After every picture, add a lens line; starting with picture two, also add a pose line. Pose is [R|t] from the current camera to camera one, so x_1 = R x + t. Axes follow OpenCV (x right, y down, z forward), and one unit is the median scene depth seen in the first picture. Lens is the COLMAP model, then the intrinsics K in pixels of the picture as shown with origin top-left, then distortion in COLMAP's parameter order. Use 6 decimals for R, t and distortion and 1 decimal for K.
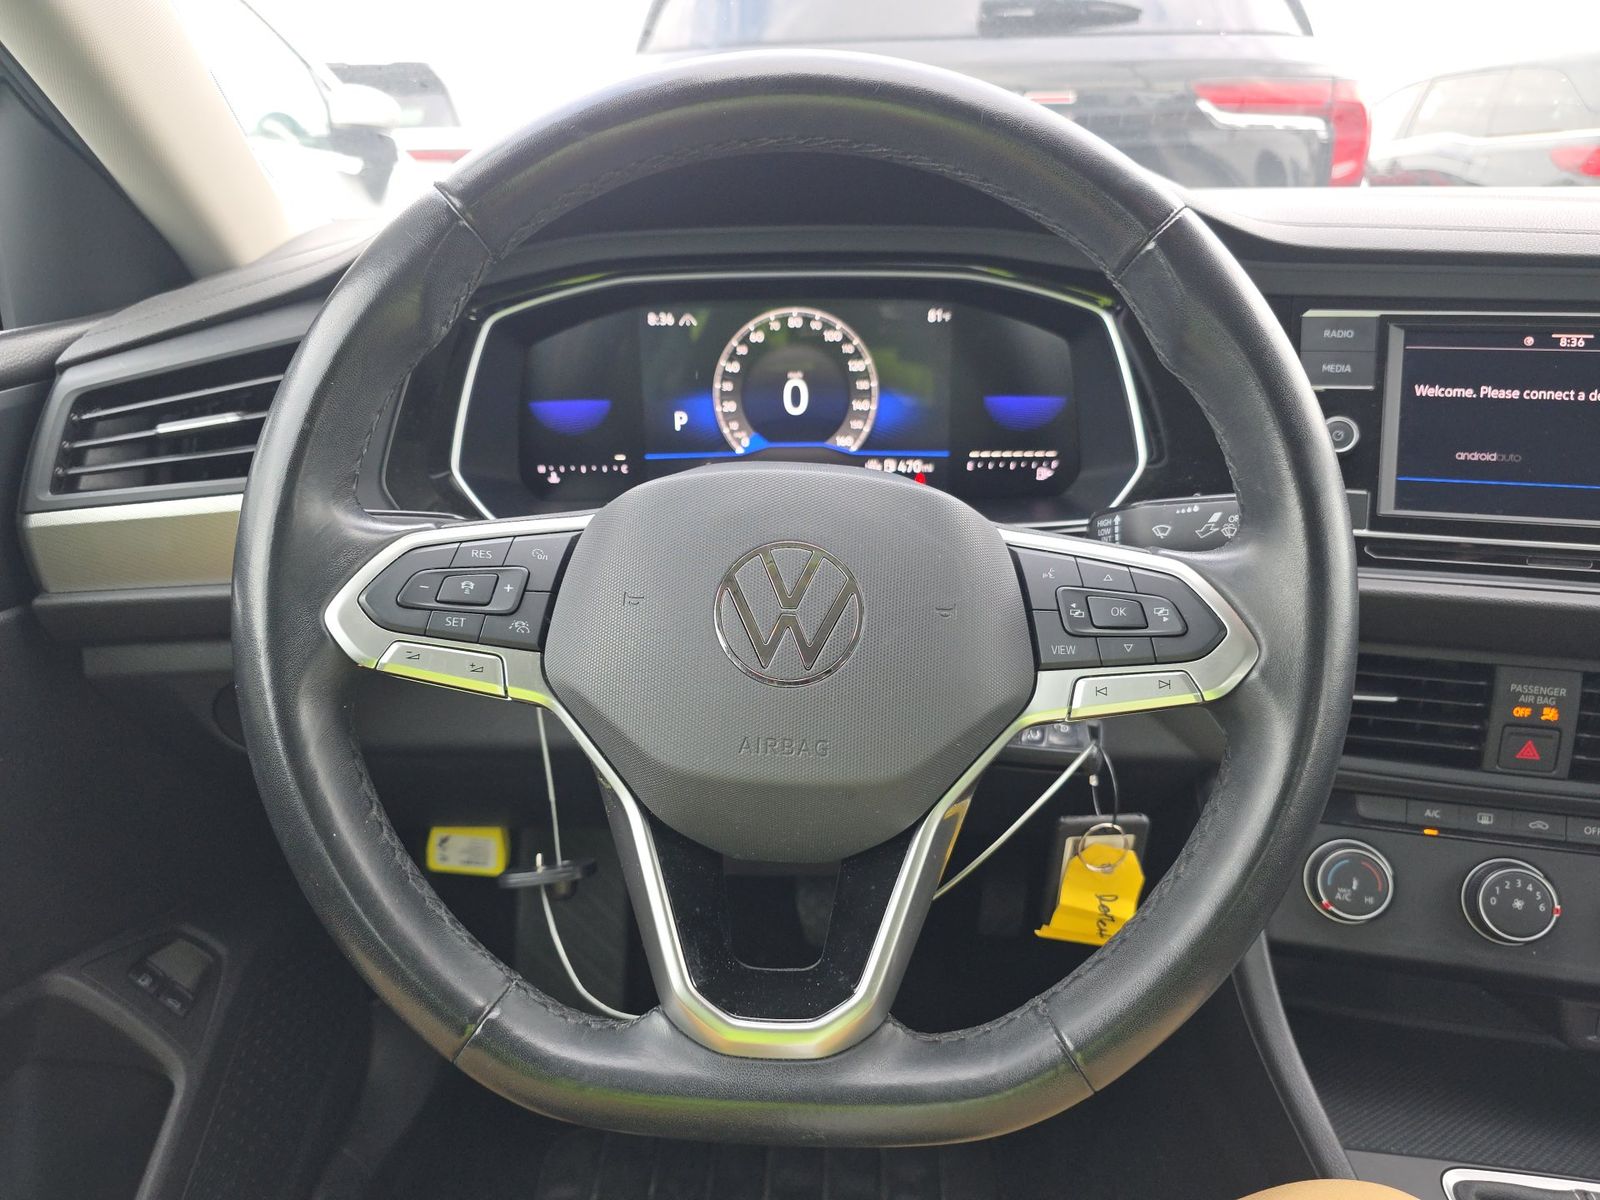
lens RADIAL K [[1076.3, 0, 796.0], [0, 1076.3, 589.7], [0, 0, 1]] dist [0.045297, -0.033401]
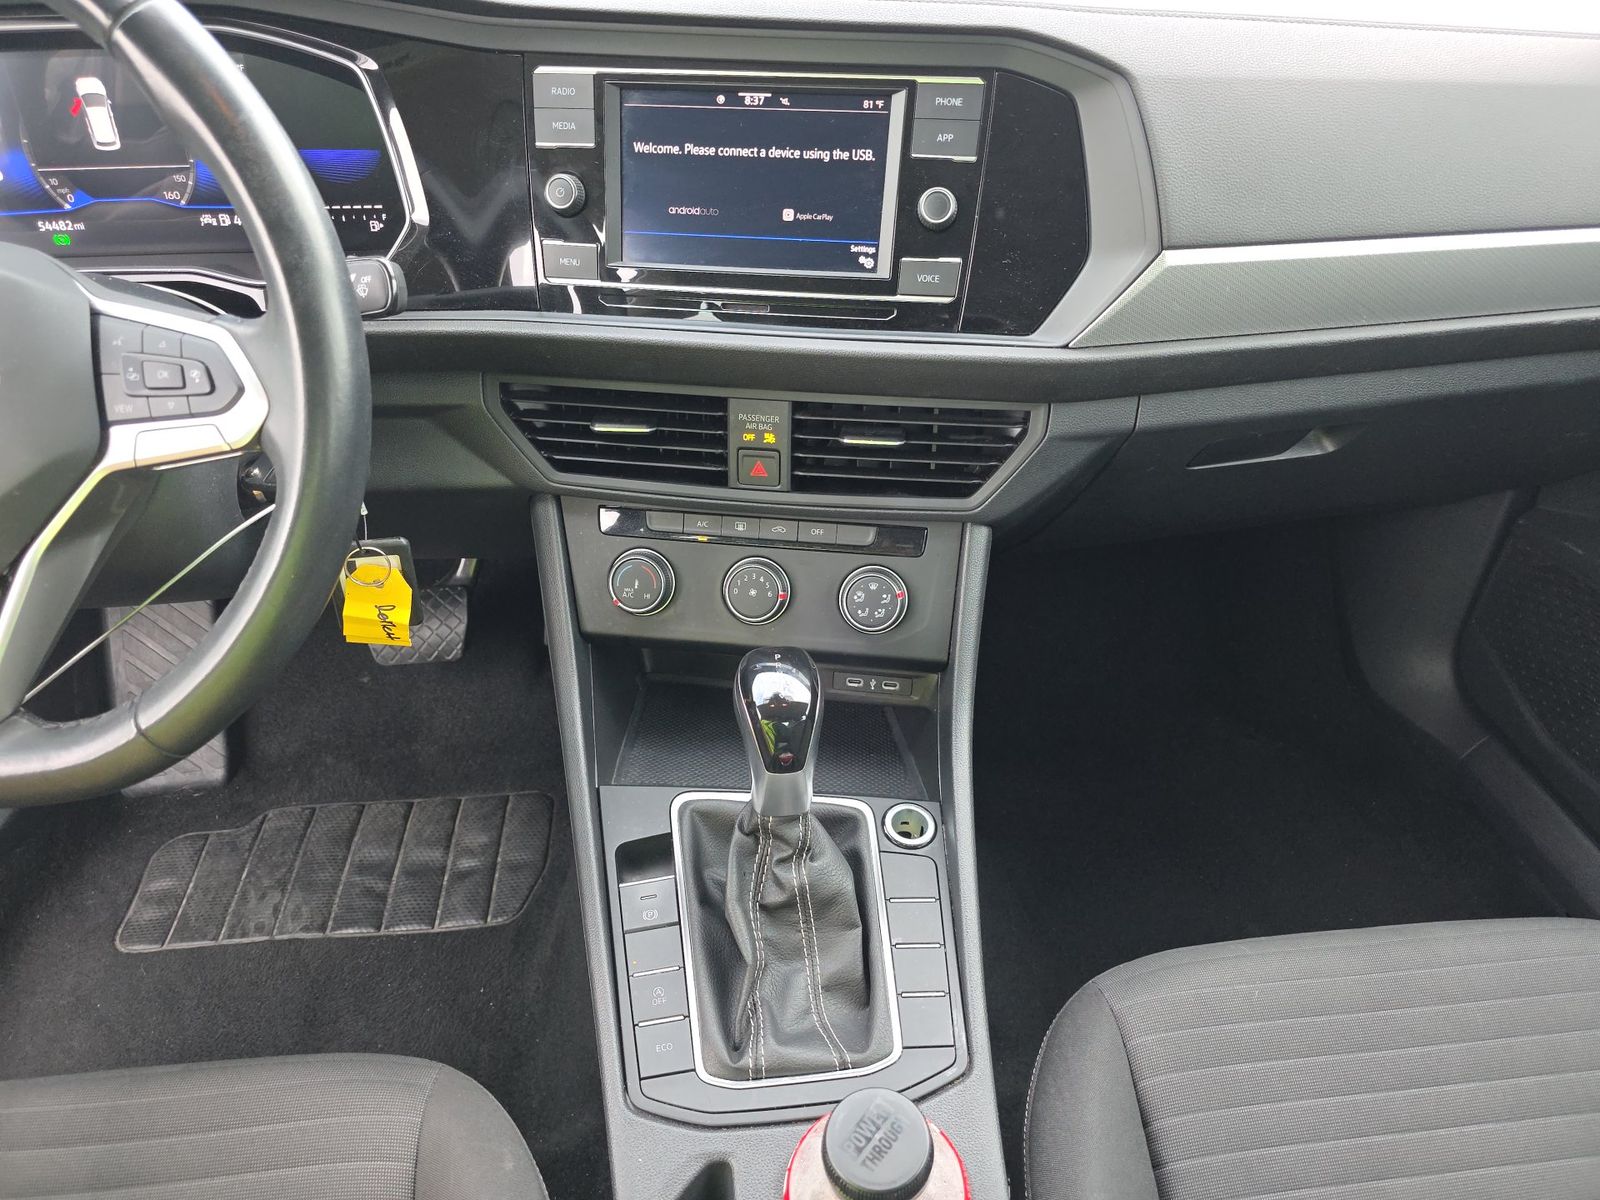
lens RADIAL K [[1076.3, 0, 796.0], [0, 1076.3, 589.7], [0, 0, 1]] dist [0.045297, -0.033401]
pose [[0.995253, -0.051228, 0.082749, 0.619668], [0.028702, 0.966935, 0.253402, -0.023707], [-0.092995, -0.249824, 0.963815, -0.183042]]
